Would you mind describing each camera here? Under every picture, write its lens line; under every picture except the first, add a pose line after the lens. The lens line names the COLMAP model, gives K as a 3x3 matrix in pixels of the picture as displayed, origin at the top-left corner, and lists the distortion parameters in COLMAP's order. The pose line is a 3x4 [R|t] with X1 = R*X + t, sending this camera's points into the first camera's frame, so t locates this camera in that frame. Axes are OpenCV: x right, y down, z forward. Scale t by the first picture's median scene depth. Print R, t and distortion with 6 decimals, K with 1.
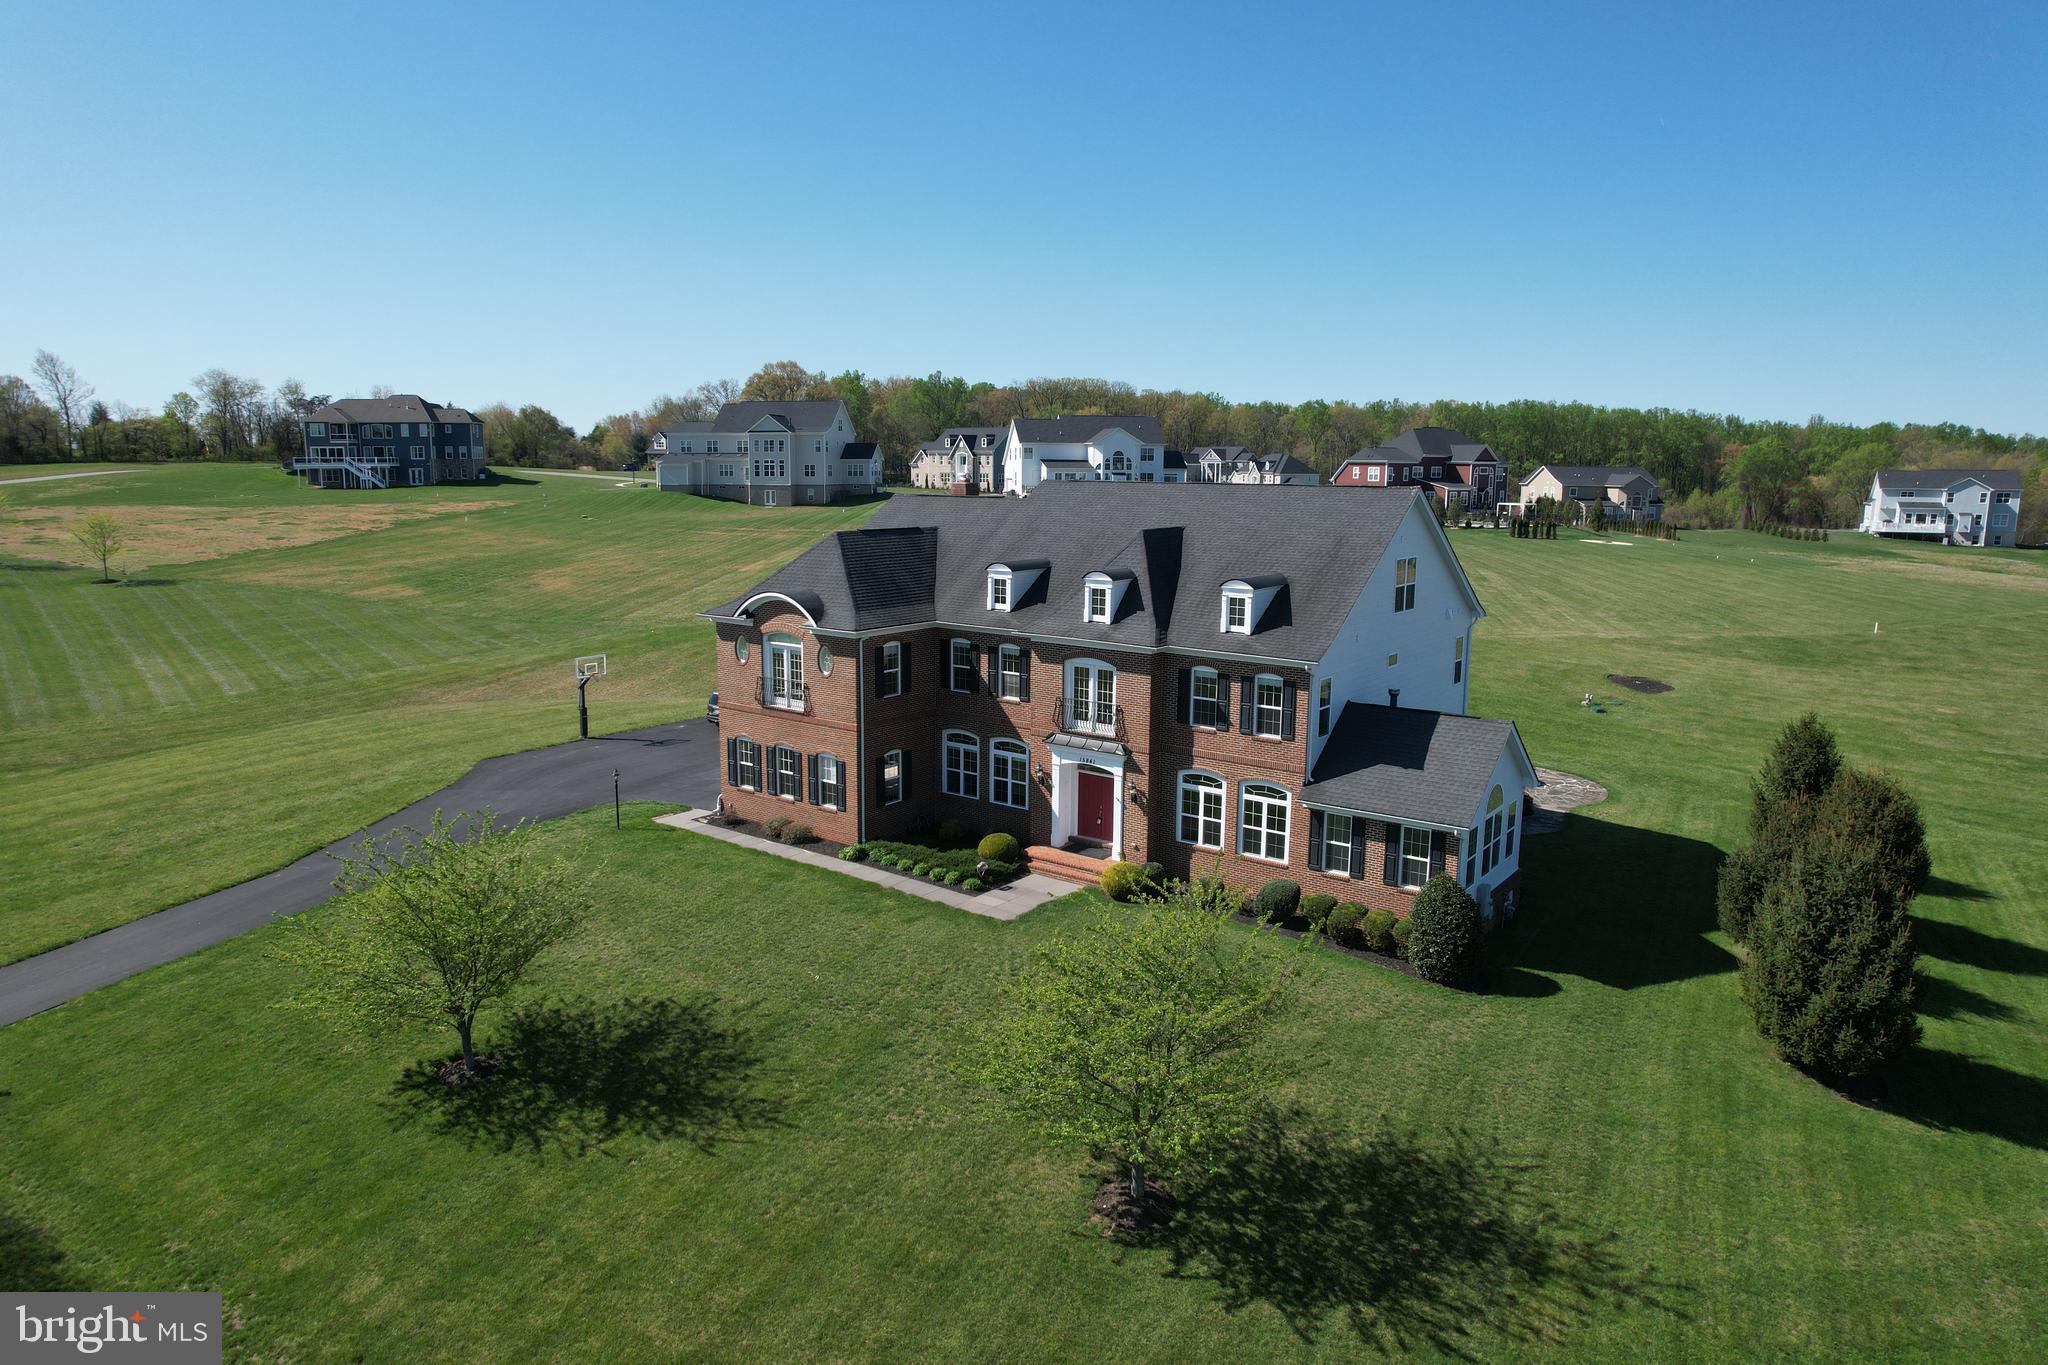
lens RADIAL K [[1309.3, 0, 1021.6], [0, 1309.3, 679.2], [0, 0, 1]] dist [-0.074304, 0.069644]
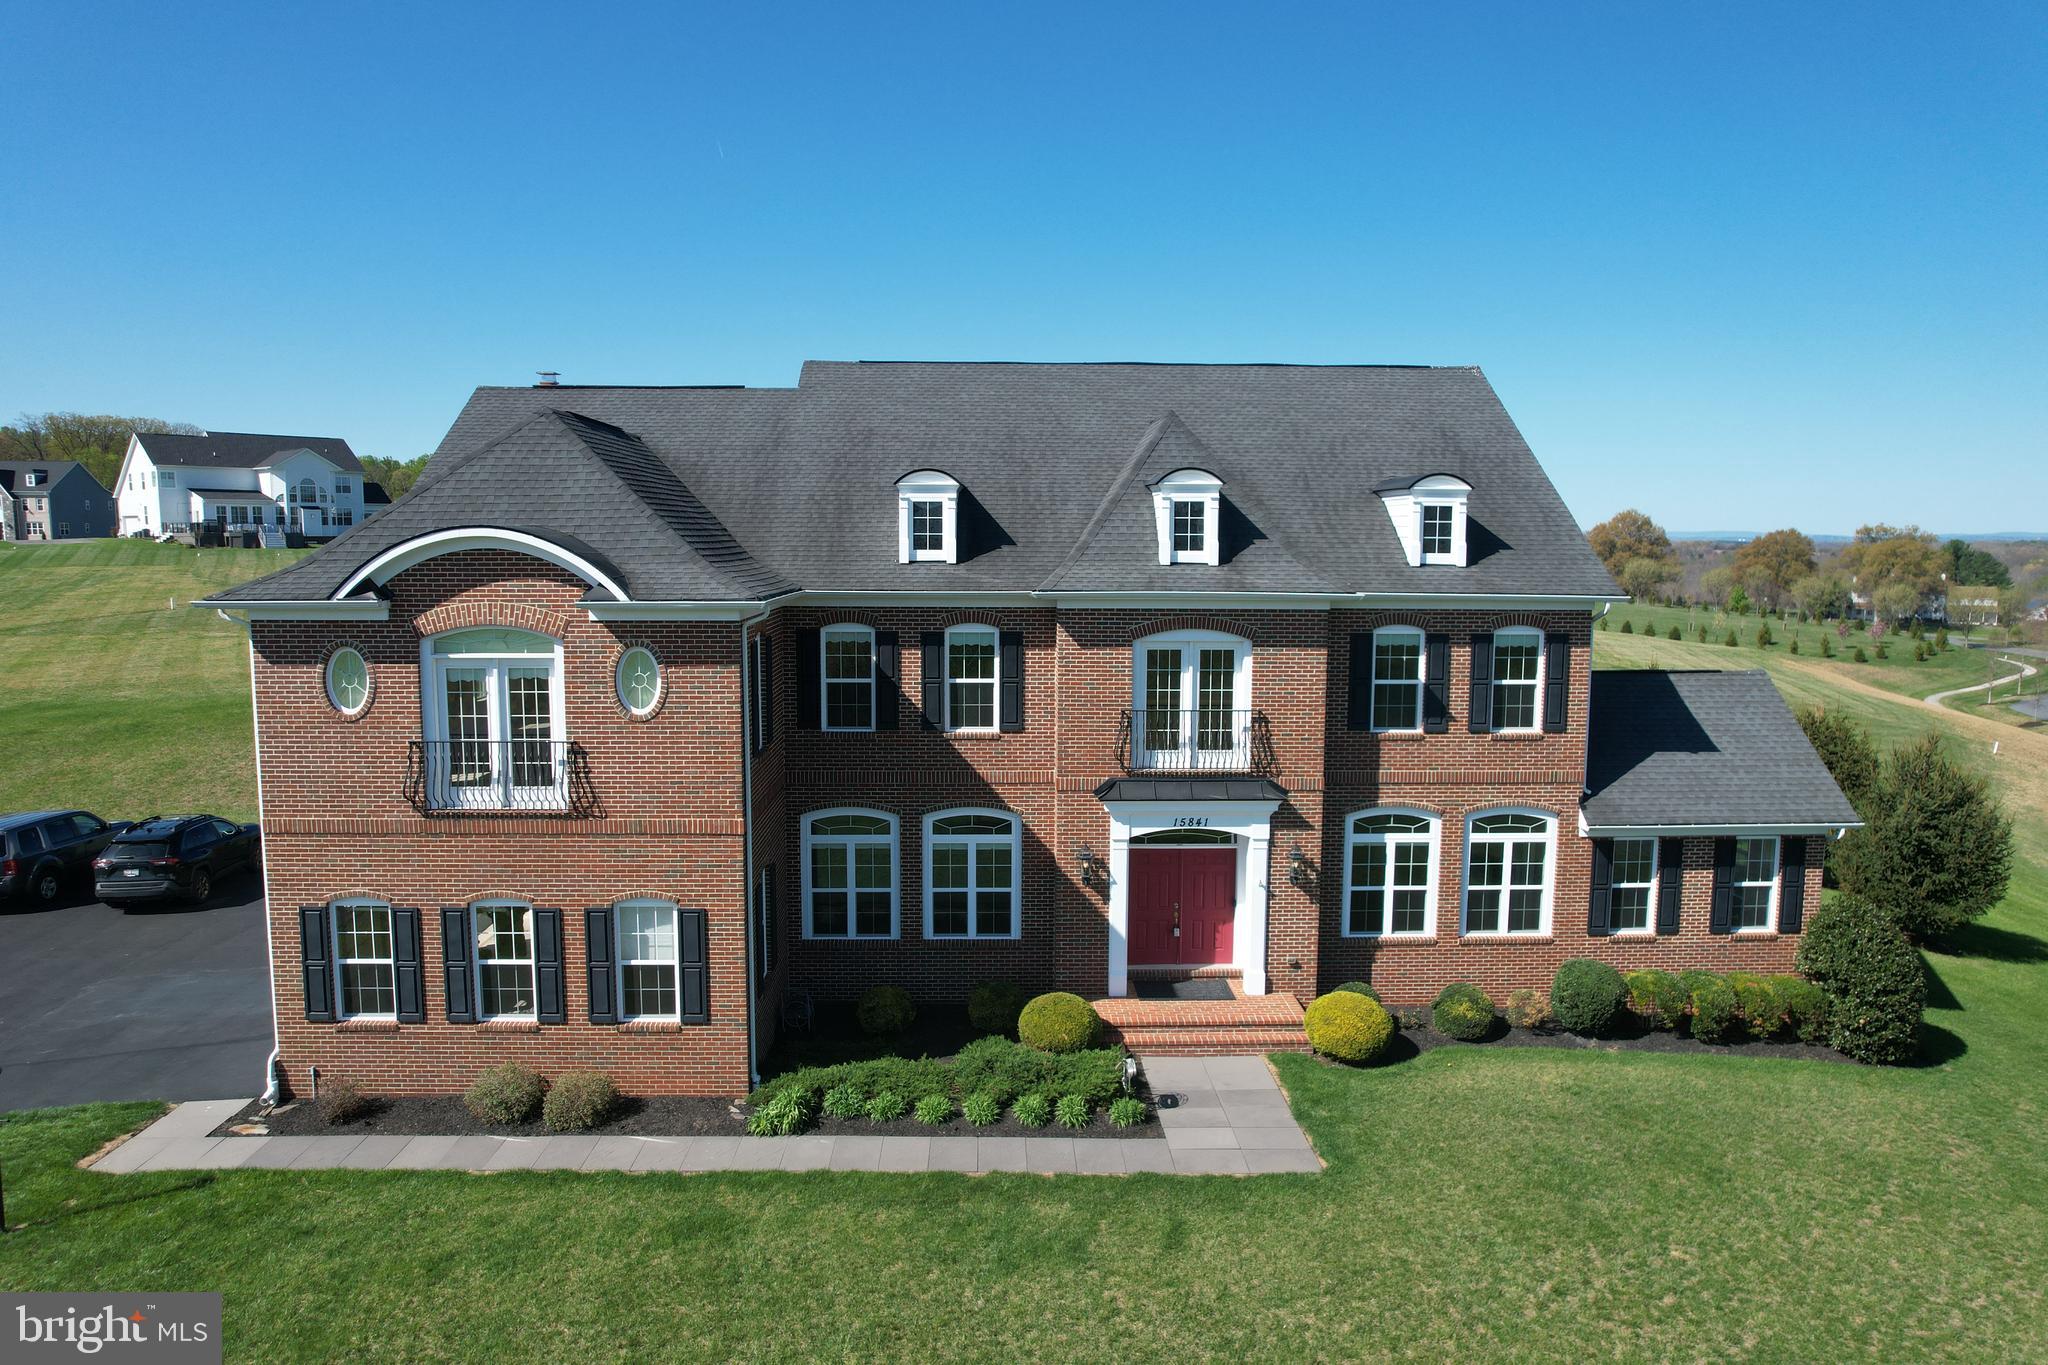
lens RADIAL K [[1309.3, 0, 1021.6], [0, 1309.3, 679.2], [0, 0, 1]] dist [-0.074304, 0.069644]
pose [[0.778883, -0.071834, 0.623042, -0.320126], [0.105104, 0.994320, -0.016753, 0.005430], [-0.618300, 0.078532, 0.782009, 0.595488]]
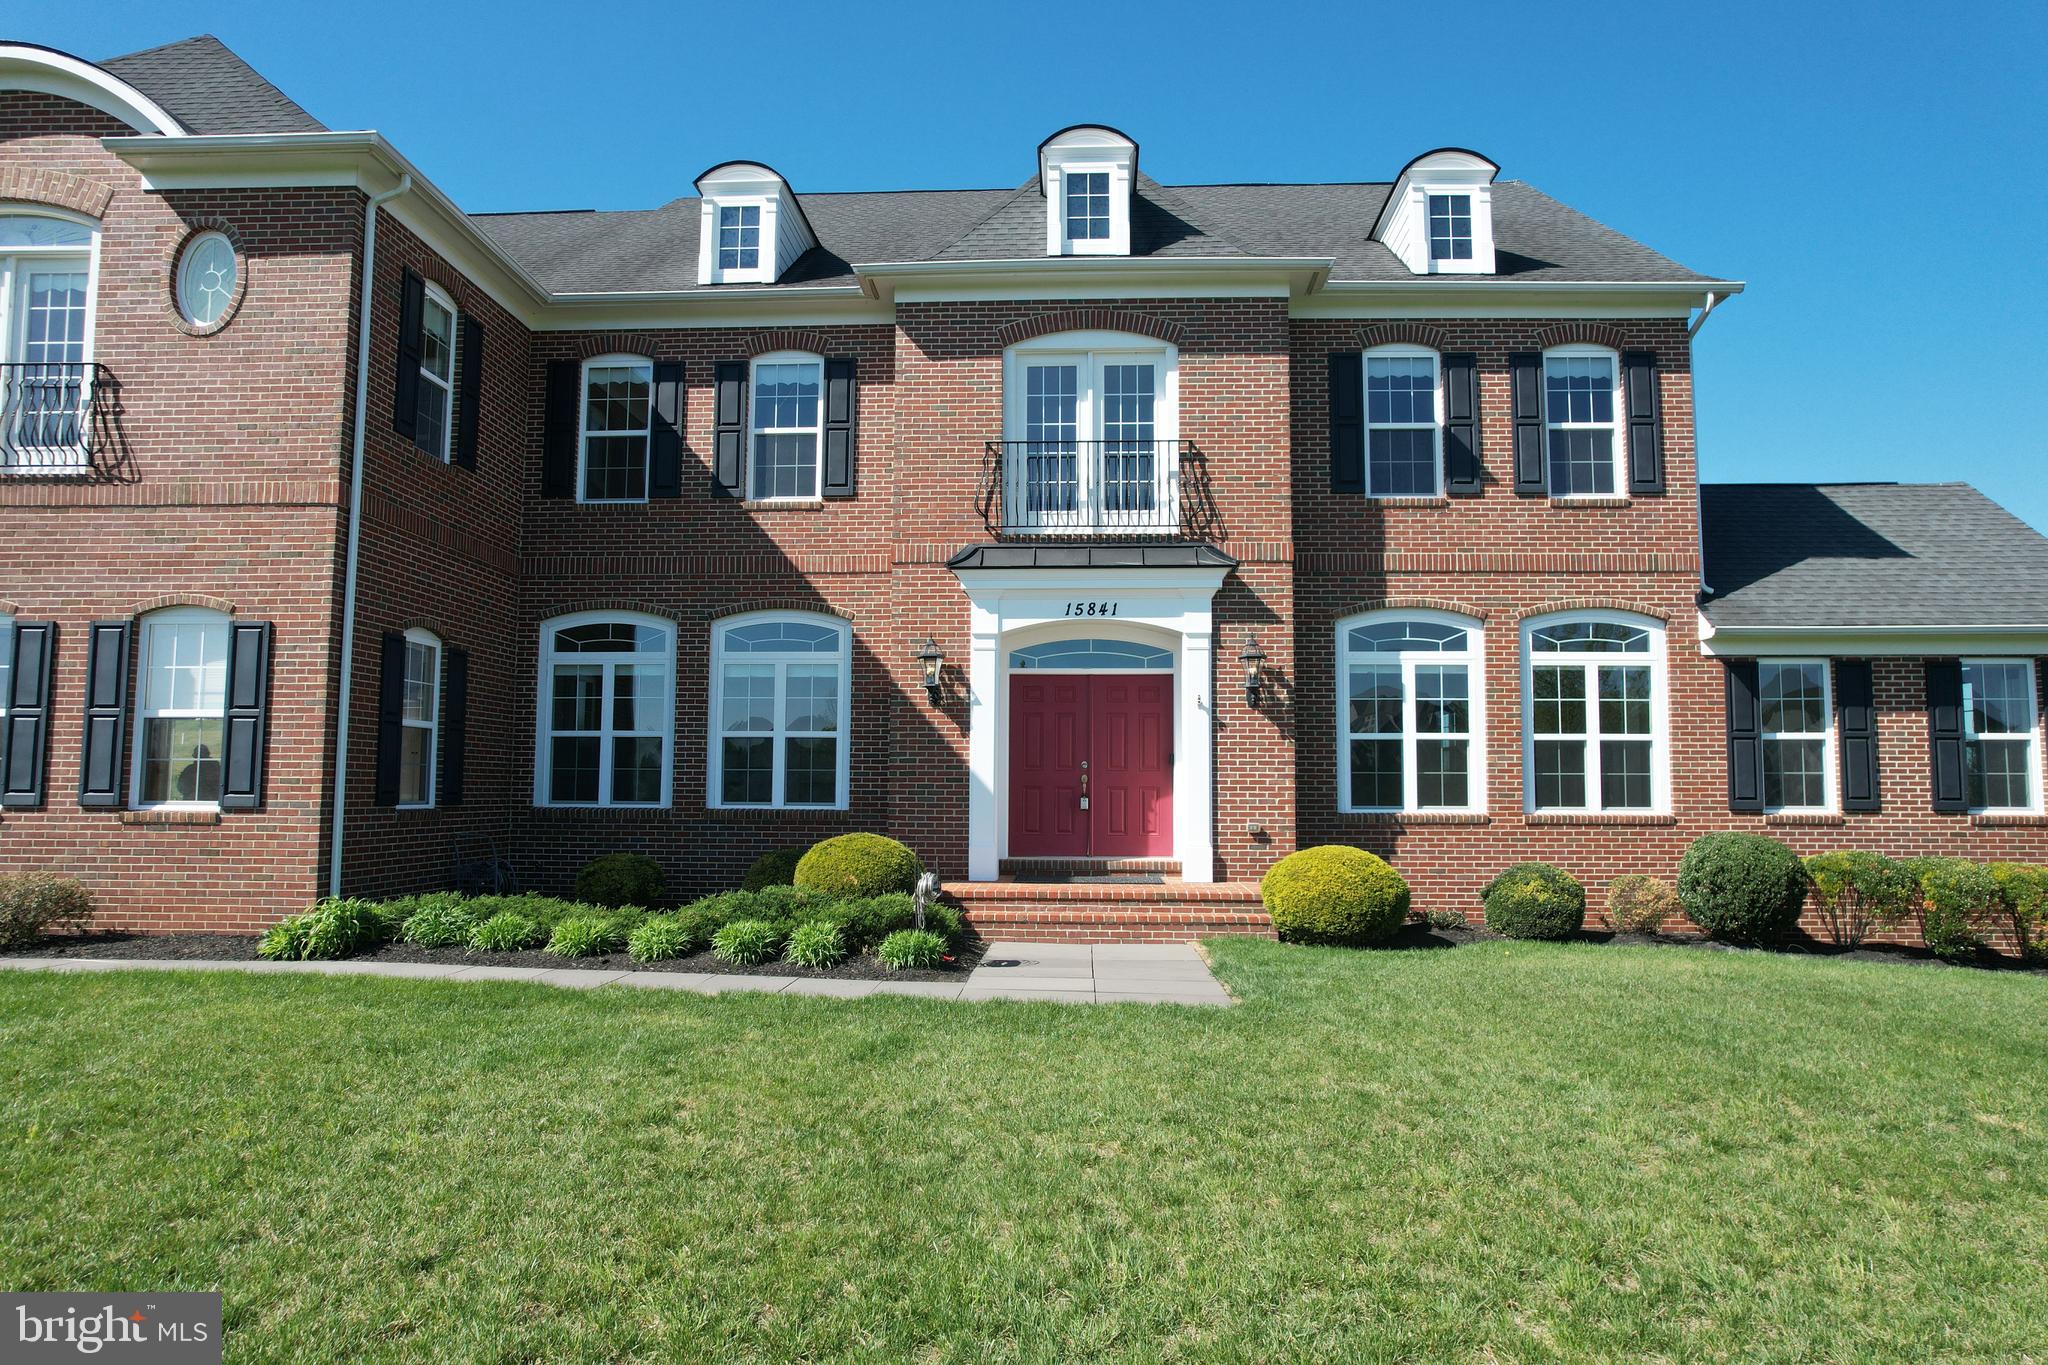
lens RADIAL K [[1309.3, 0, 1021.6], [0, 1309.3, 679.2], [0, 0, 1]] dist [-0.074304, 0.069644]
pose [[0.825993, 0.044888, 0.561890, -0.158103], [0.093972, 0.971909, -0.215785, 0.149652], [-0.555792, 0.231039, 0.798572, 0.702379]]
